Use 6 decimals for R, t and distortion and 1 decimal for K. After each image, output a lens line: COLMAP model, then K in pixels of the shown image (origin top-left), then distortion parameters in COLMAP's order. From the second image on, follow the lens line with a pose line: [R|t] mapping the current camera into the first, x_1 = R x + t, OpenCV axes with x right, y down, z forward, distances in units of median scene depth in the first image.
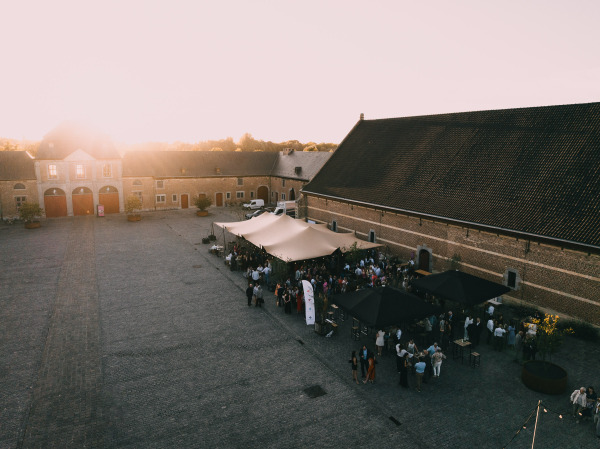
lens RADIAL K [[420.6, 0, 304.4], [0, 420.6, 222.2], [0, 0, 1]] dist [-0.043205, 0.006156]
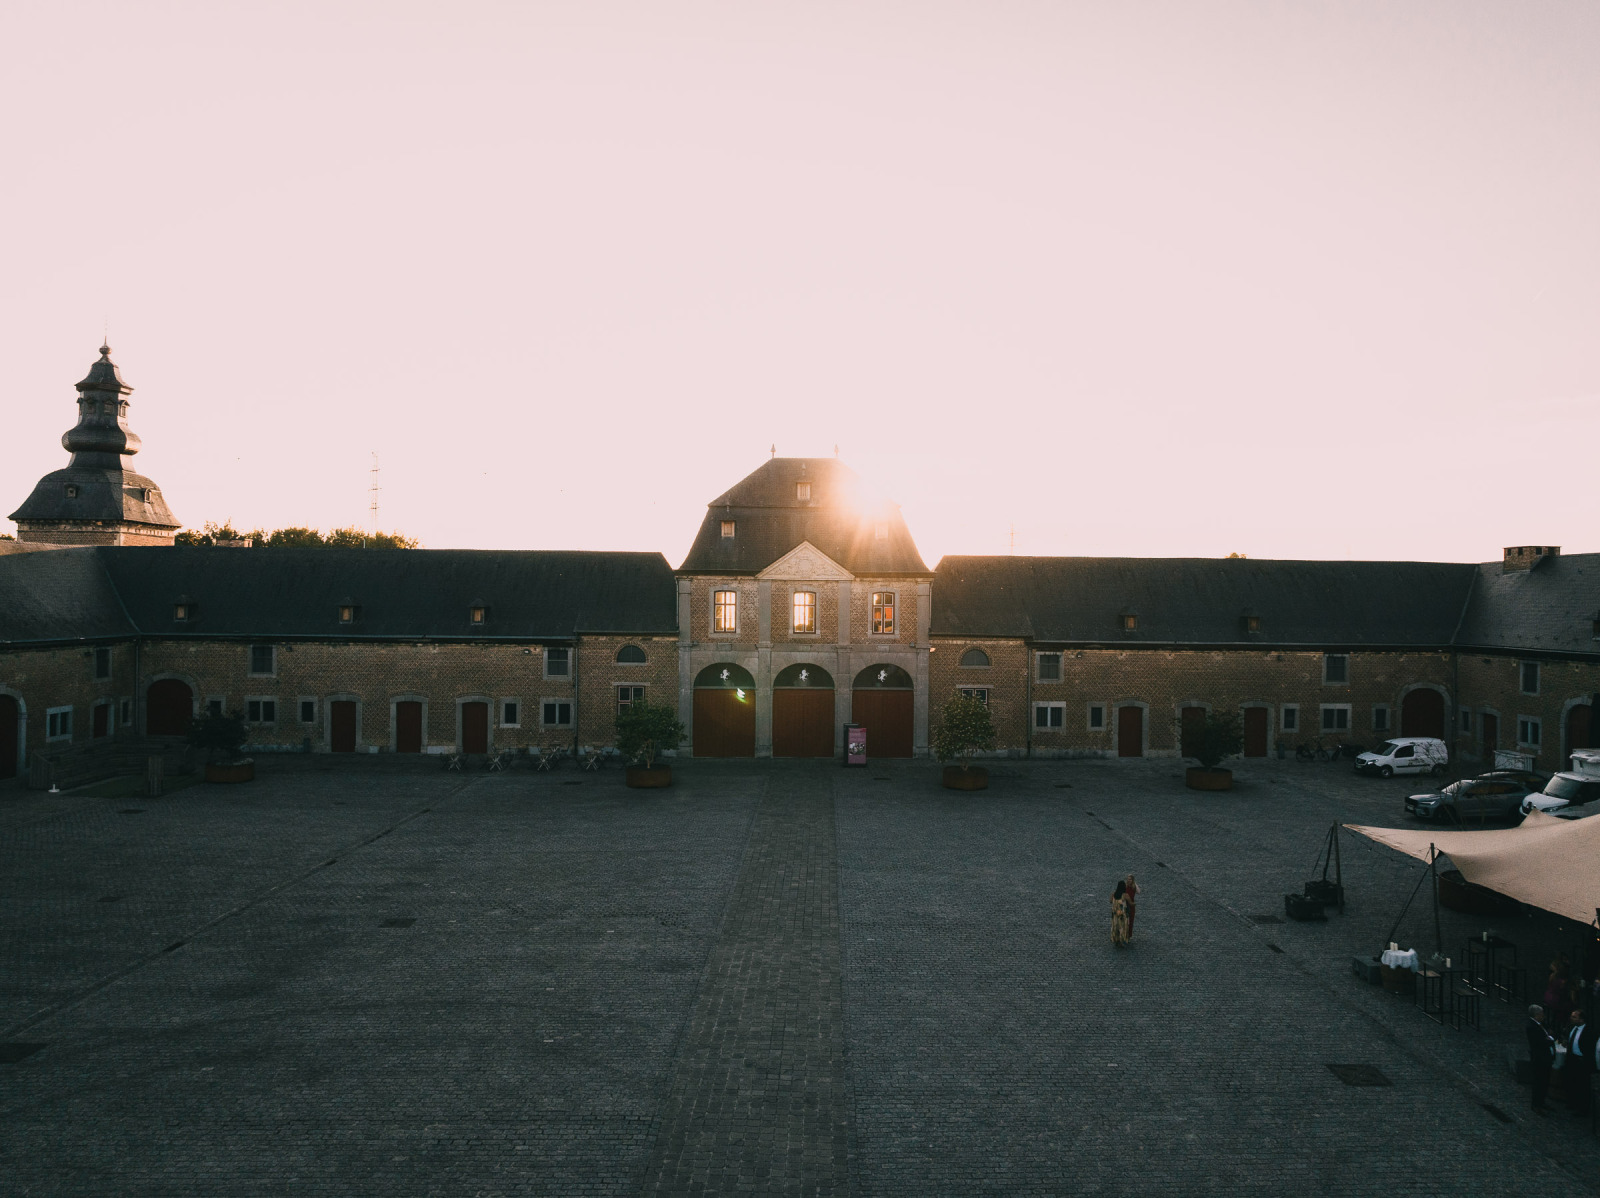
lens RADIAL K [[1121.6, 0, 803.7], [0, 1121.6, 598.1], [0, 0, 1]] dist [-0.043205, 0.006156]
pose [[0.884244, -0.003129, -0.467014, -0.158218], [-0.080815, 0.983867, -0.159608, -0.000411], [0.459979, 0.178874, 0.869726, 0.287092]]
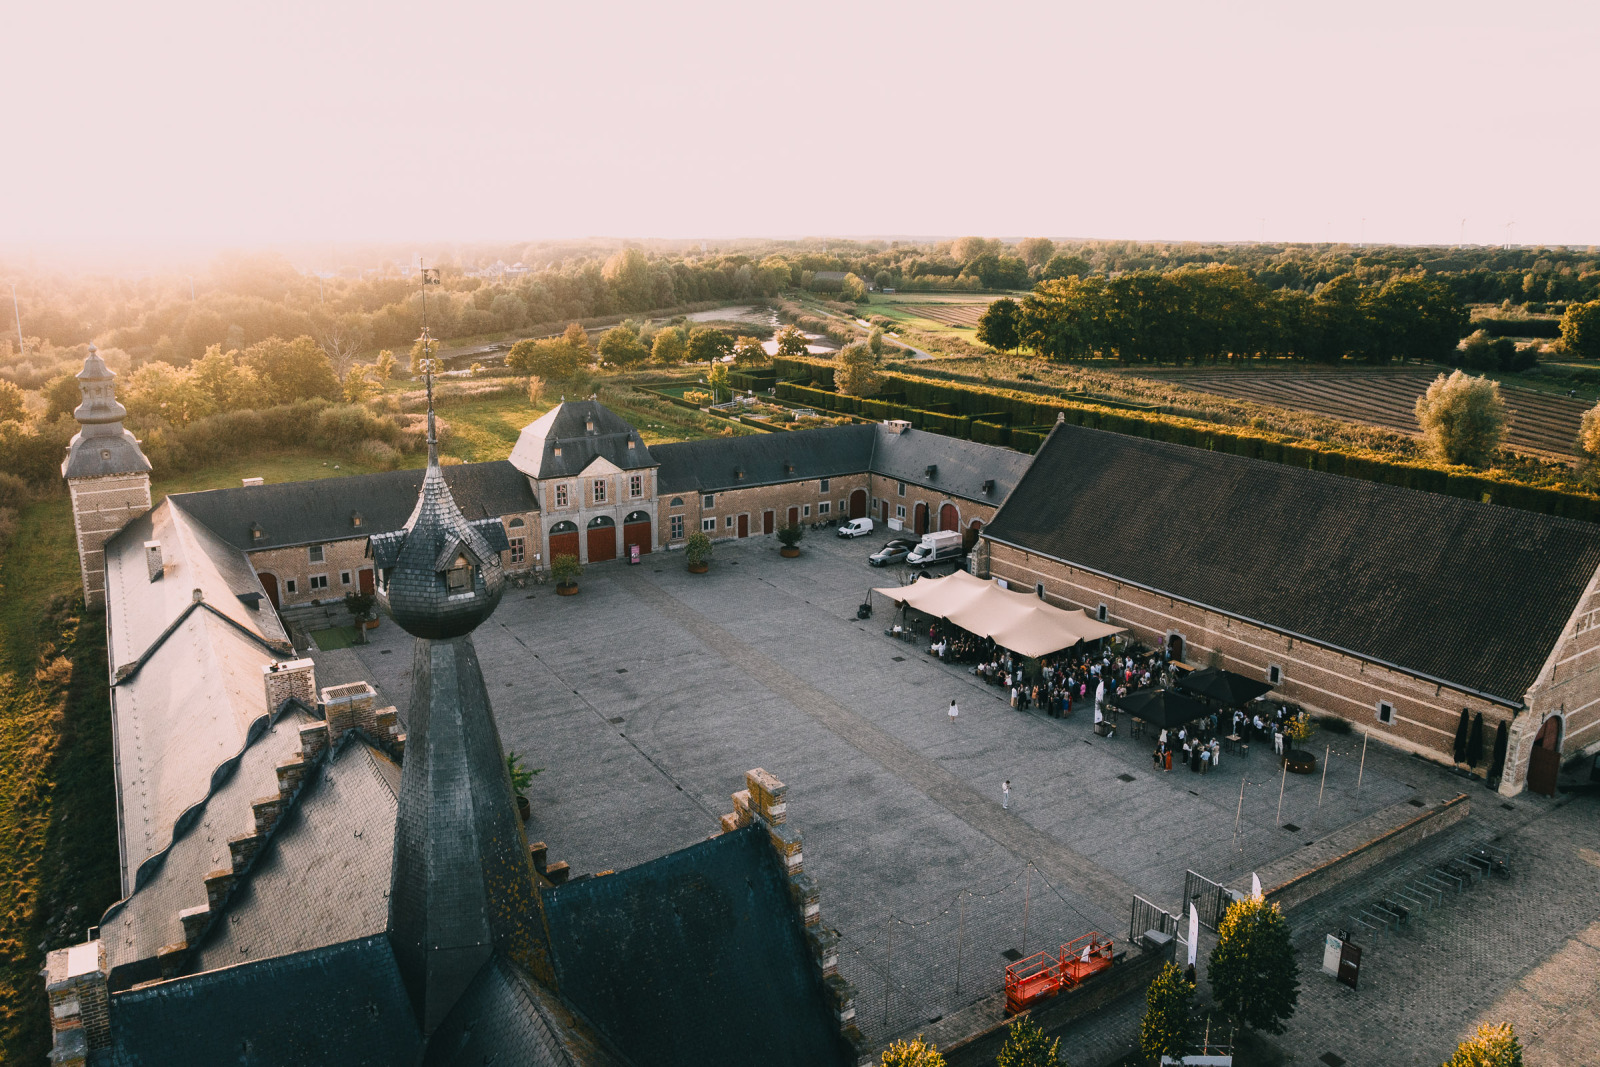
lens RADIAL K [[1135.5, 0, 793.9], [0, 1135.5, 502.2], [0, 0, 1]] dist [-0.037431, -0.003748]
pose [[0.998145, -0.018662, 0.057948, -0.372930], [0.015682, 0.998552, 0.051463, -0.201929], [-0.058825, -0.050459, 0.996992, -0.747250]]
